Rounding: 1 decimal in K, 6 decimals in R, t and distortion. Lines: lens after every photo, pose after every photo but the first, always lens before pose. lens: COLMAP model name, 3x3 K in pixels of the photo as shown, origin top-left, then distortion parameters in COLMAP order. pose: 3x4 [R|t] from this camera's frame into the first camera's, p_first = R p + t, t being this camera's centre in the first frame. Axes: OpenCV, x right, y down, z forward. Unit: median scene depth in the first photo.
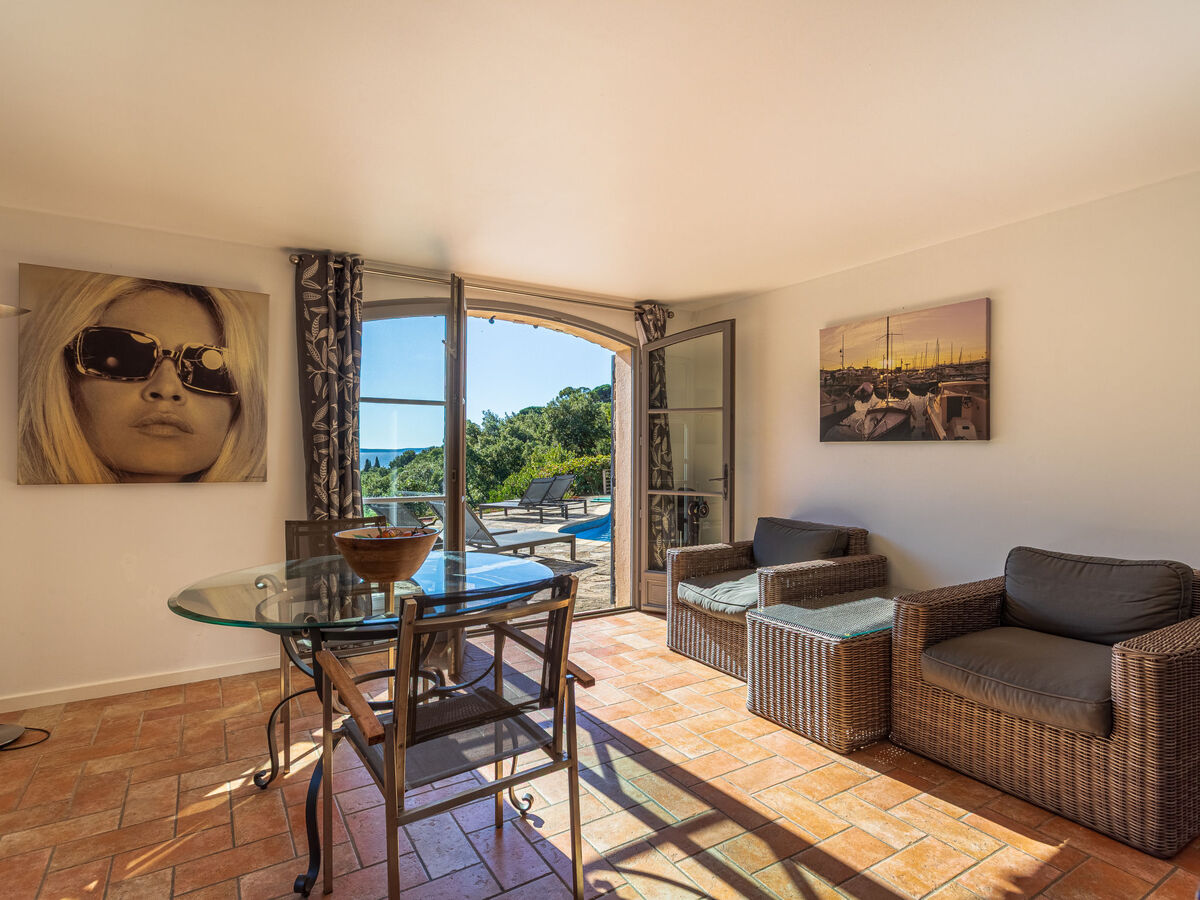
lens RADIAL K [[637.2, 0, 589.8], [0, 637.2, 452.6], [0, 0, 1]] dist [0.002717, 0.003277]
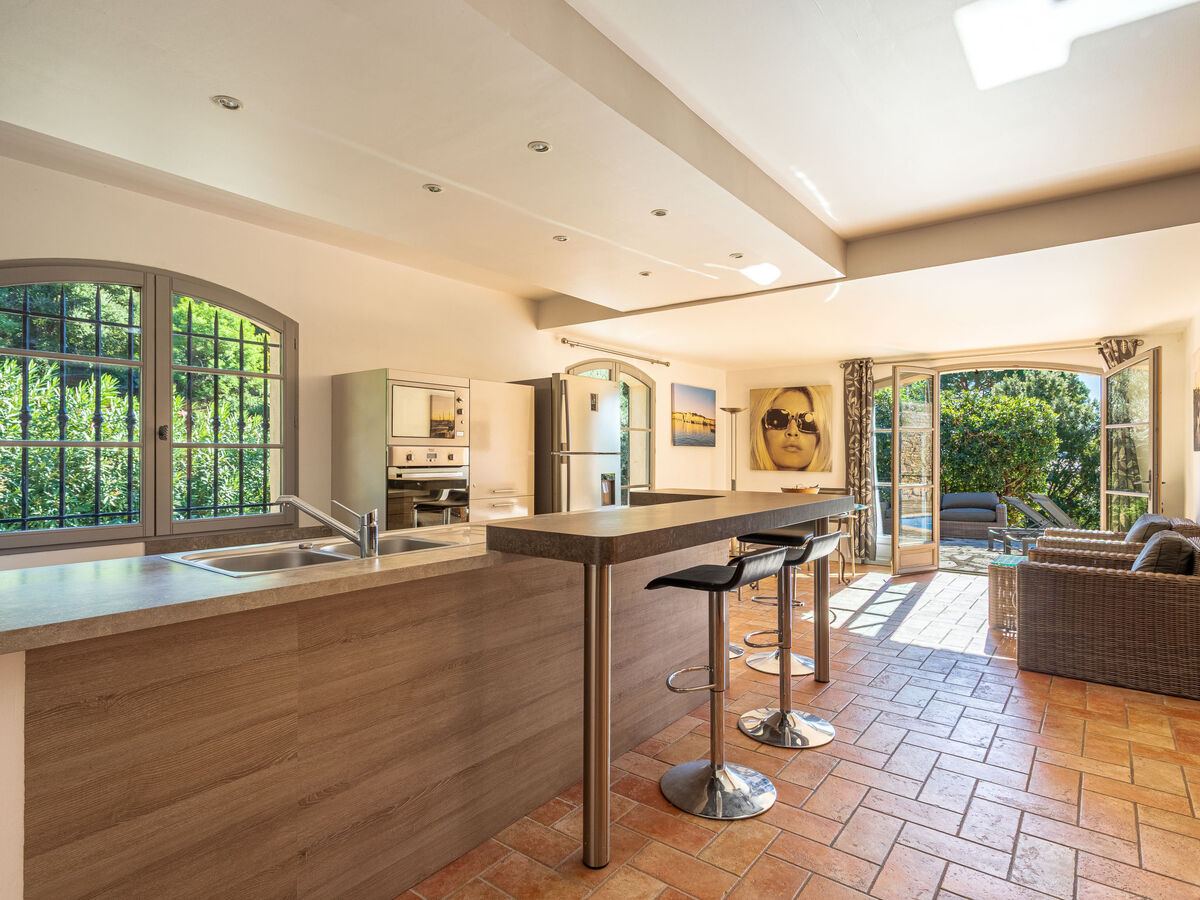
lens RADIAL K [[637.2, 0, 601.0], [0, 637.2, 453.8], [0, 0, 1]] dist [0.002717, 0.003277]
pose [[0.353293, -0.002883, -0.935508, 1.277728], [-0.003997, 0.999981, -0.004591, -0.003603], [0.935504, 0.005361, 0.353275, -0.499037]]
